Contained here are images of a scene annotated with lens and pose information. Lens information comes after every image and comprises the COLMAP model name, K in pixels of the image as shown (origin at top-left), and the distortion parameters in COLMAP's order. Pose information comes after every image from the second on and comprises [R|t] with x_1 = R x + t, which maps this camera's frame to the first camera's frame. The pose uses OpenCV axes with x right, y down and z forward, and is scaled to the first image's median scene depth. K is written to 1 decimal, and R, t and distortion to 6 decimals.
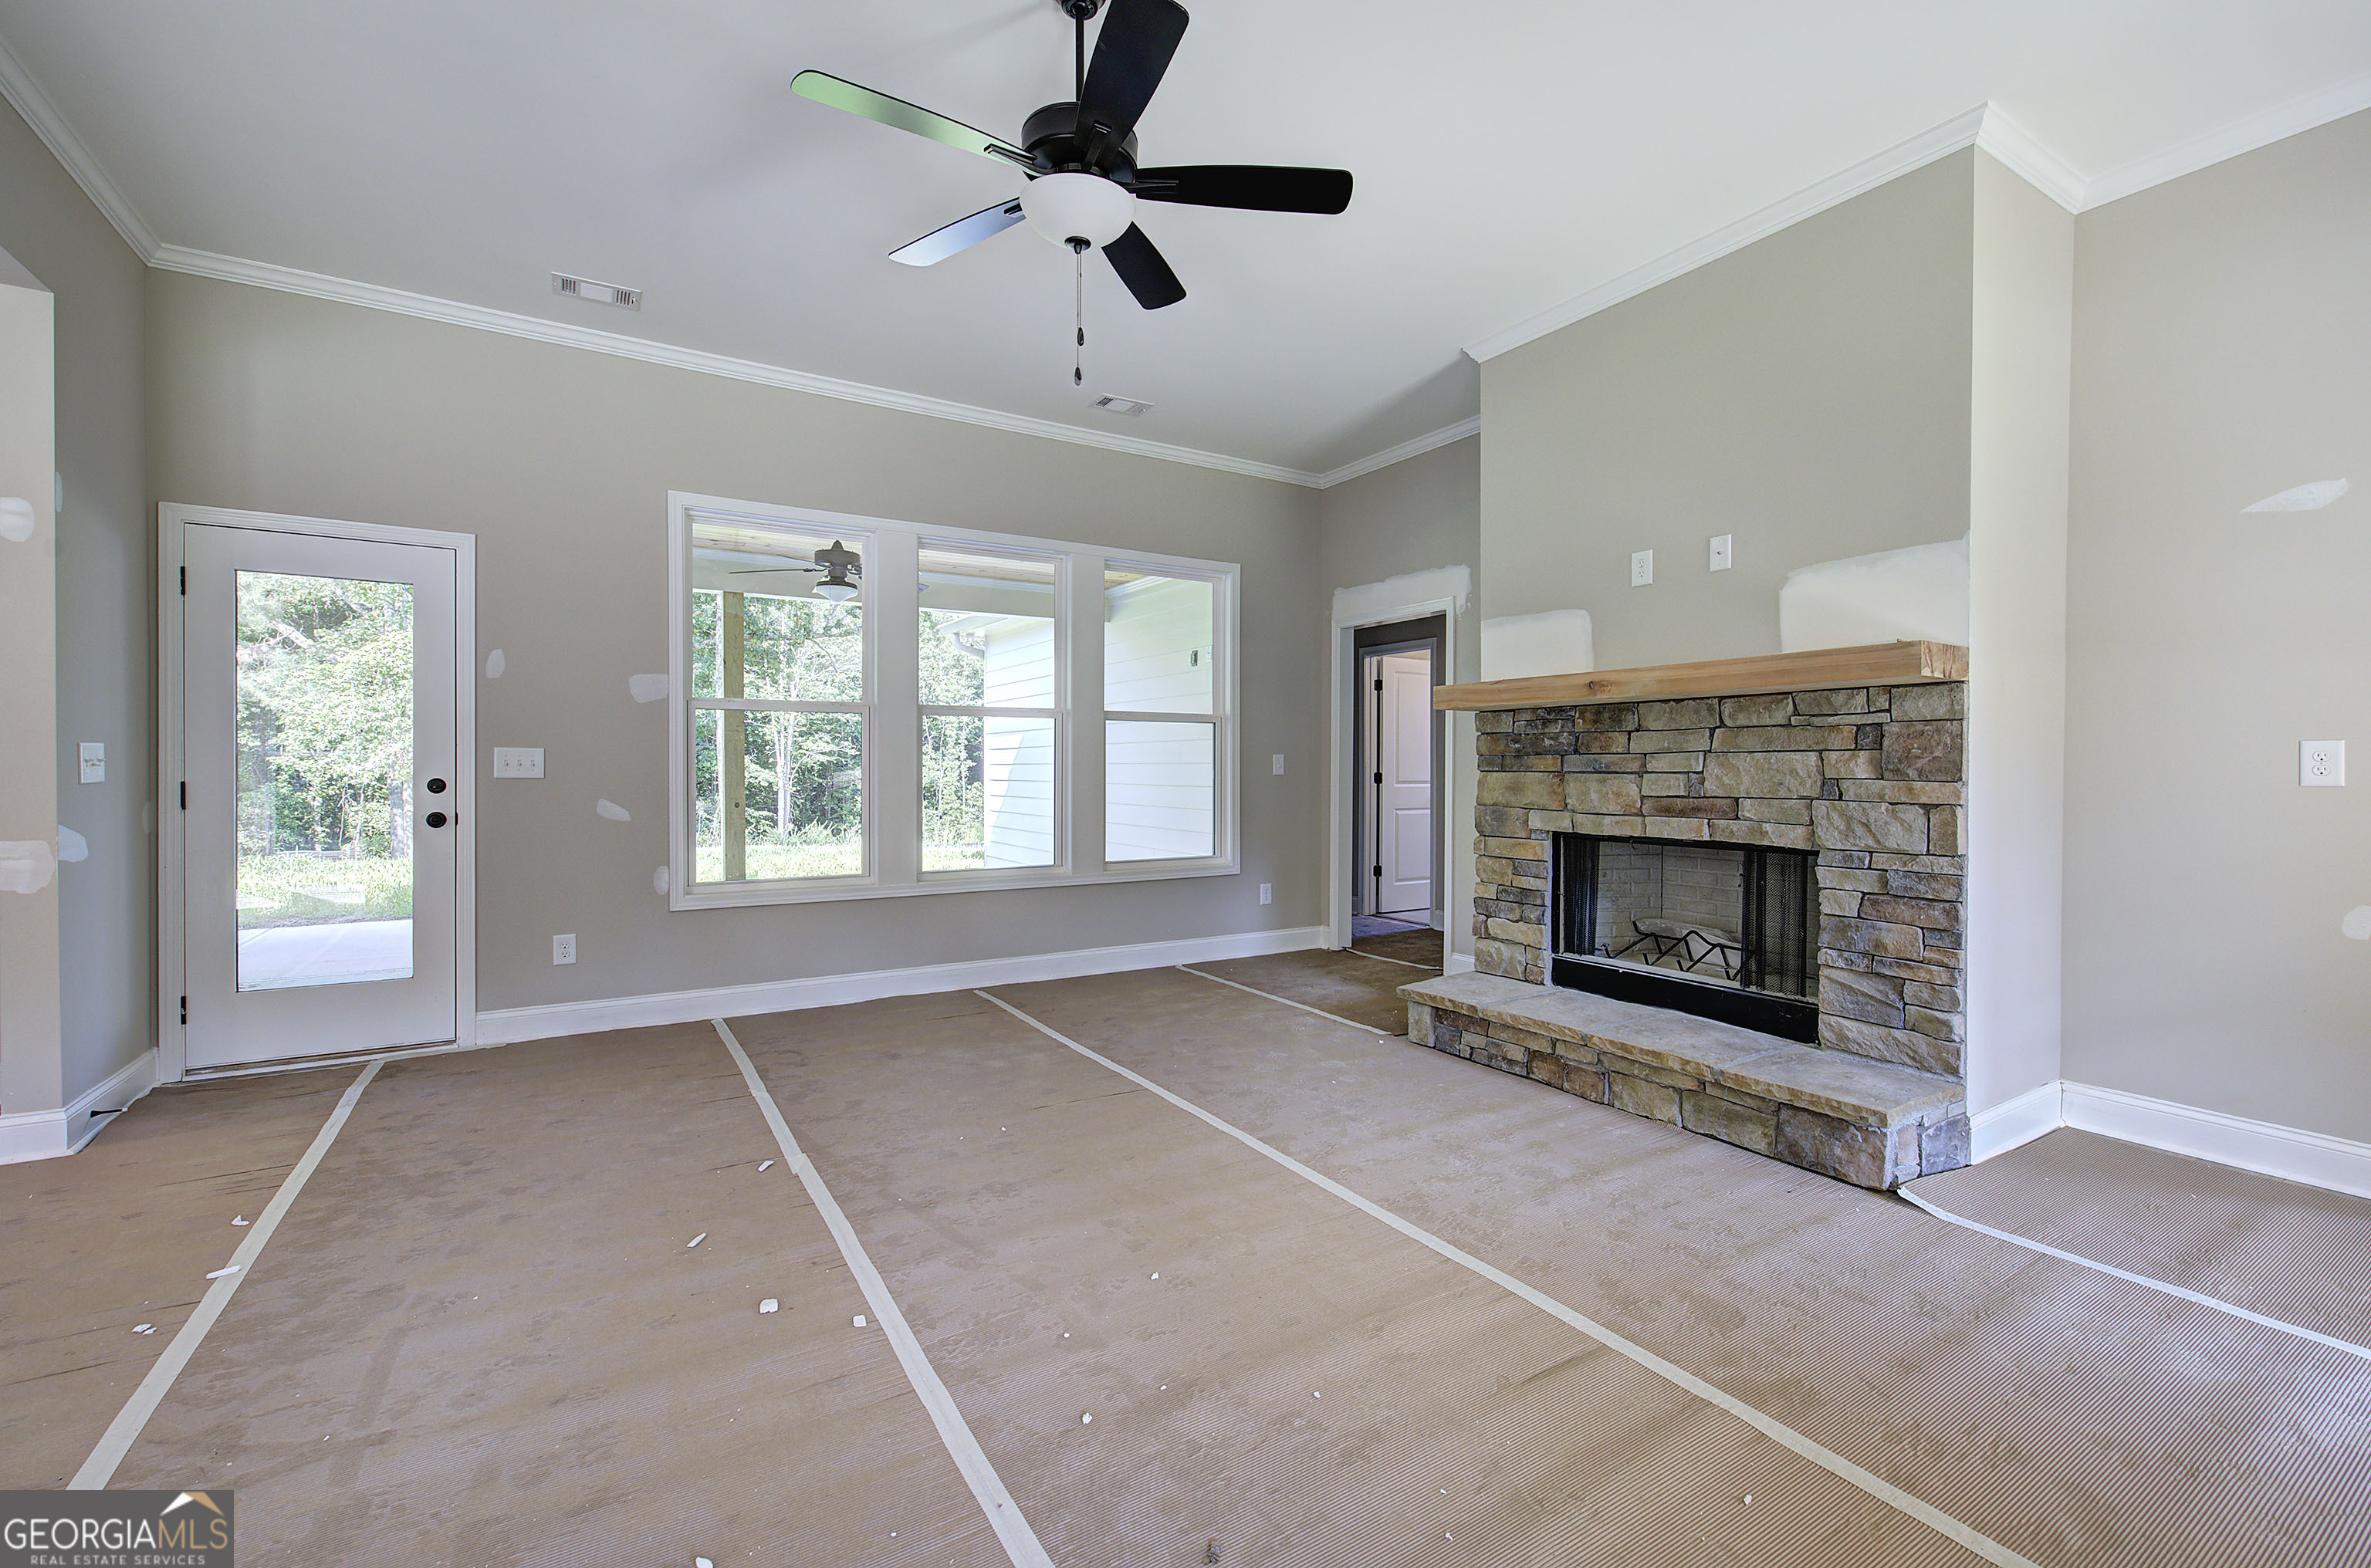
lens RADIAL K [[1005.7, 0, 1214.4], [0, 1005.7, 776.5], [0, 0, 1]] dist [-0.001869, 0.000124]
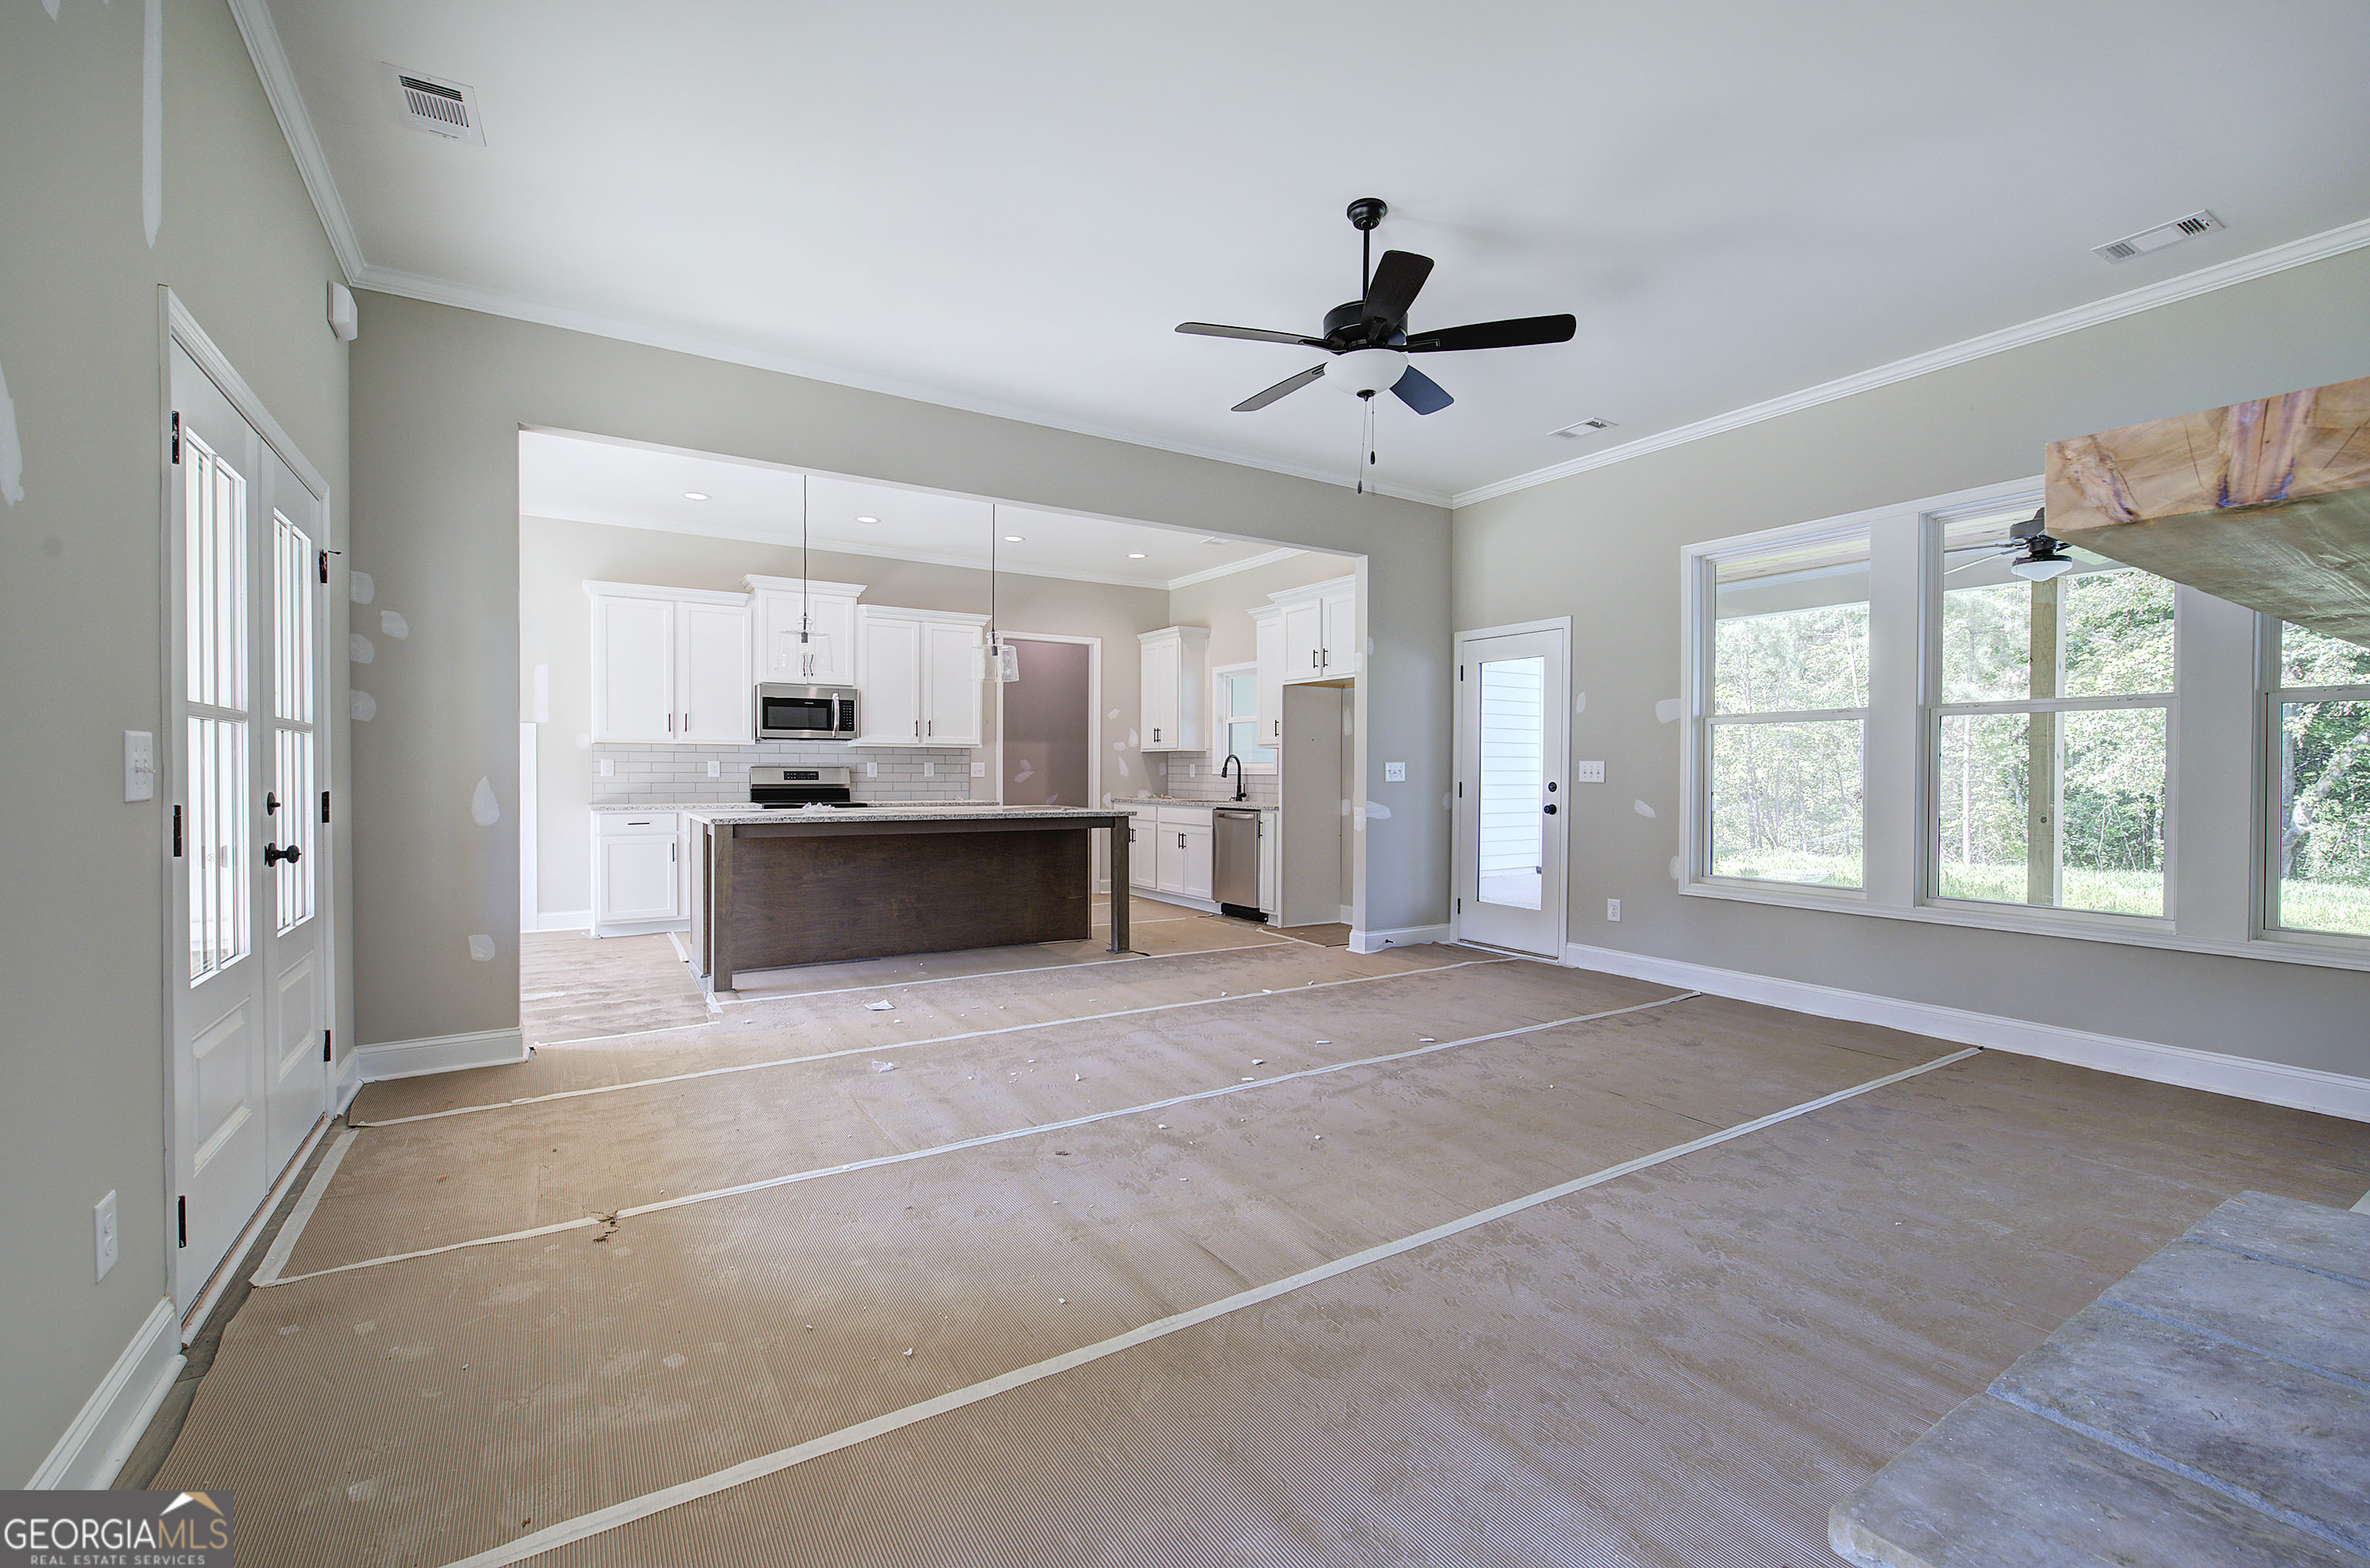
lens RADIAL K [[1012.5, 0, 1184.9], [0, 1012.5, 790.9], [0, 0, 1]] dist [-0.001103, 0.000098]
pose [[-0.013428, 0.015852, -0.999784, 0.814630], [-0.013153, 0.999785, 0.016029, -0.002097], [0.999823, 0.013365, -0.013217, 0.502925]]
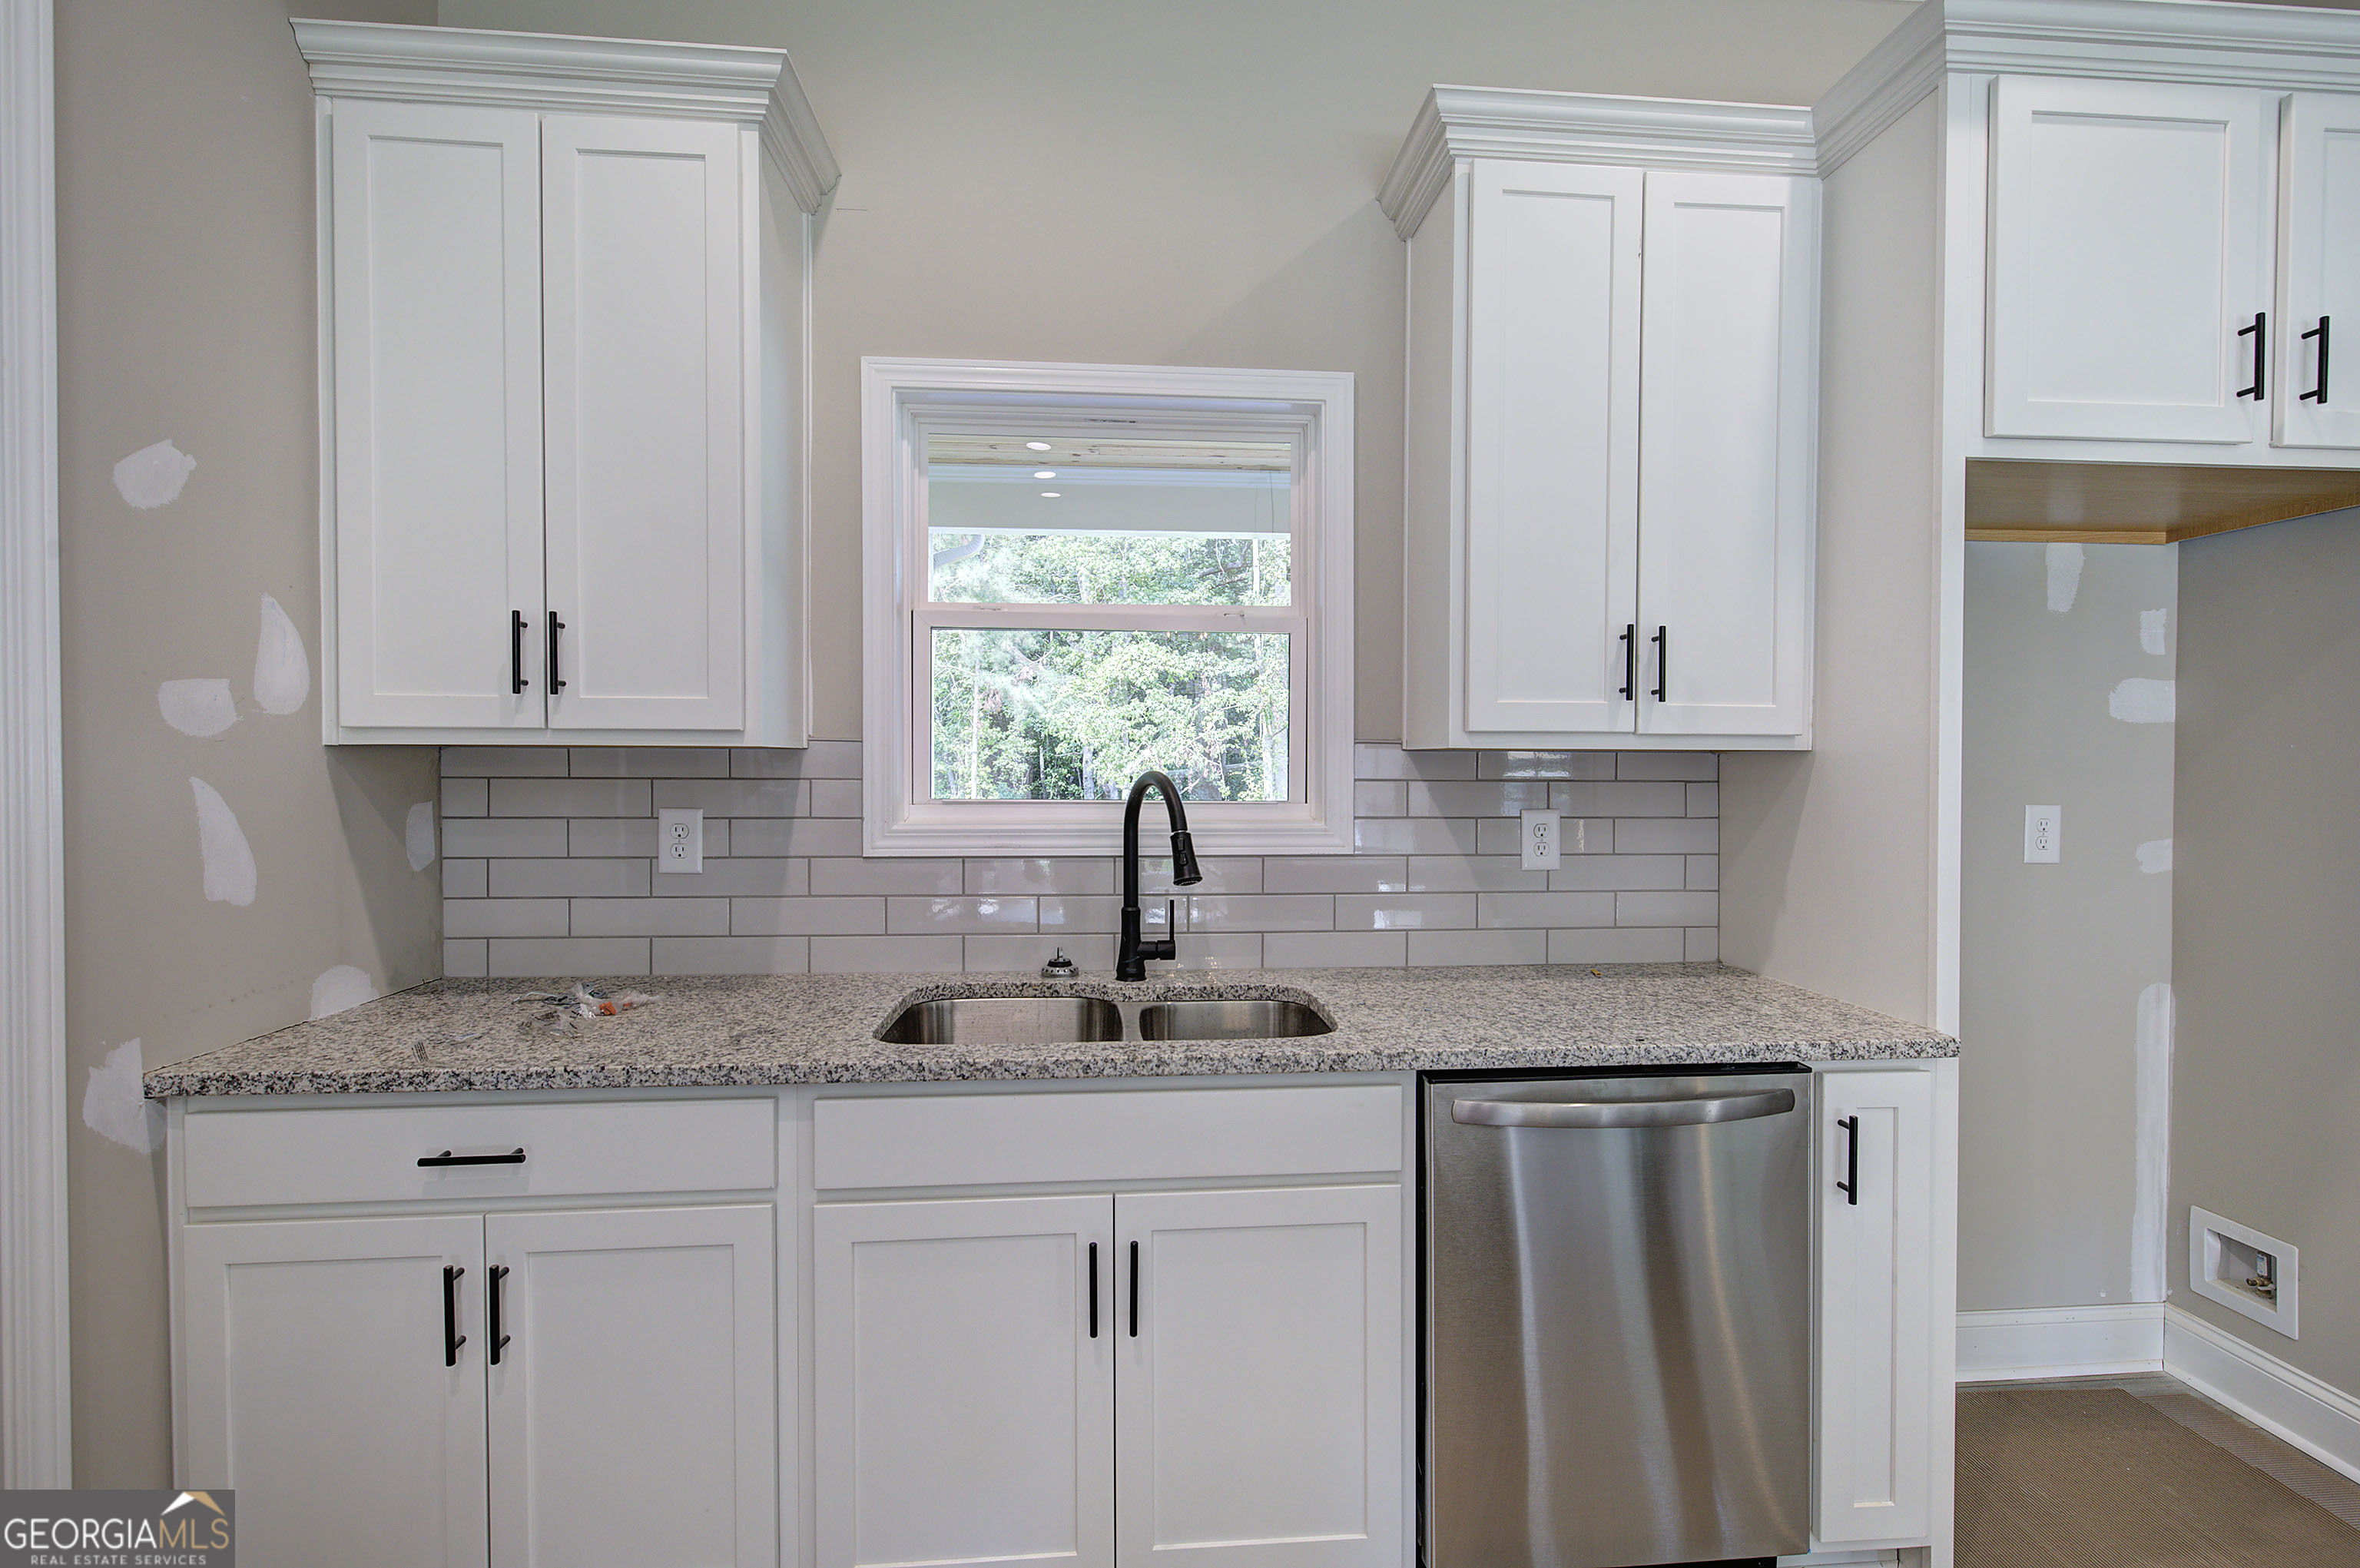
lens RADIAL K [[1056.8, 0, 1189.5], [0, 1056.8, 779.0], [0, 0, 1]] dist [0.001871, 0.000240]
pose [[0.882095, 0.004941, -0.471045, -1.261238], [-0.003087, 0.999984, 0.004709, -0.048654], [0.471061, -0.002700, 0.882097, 0.125857]]
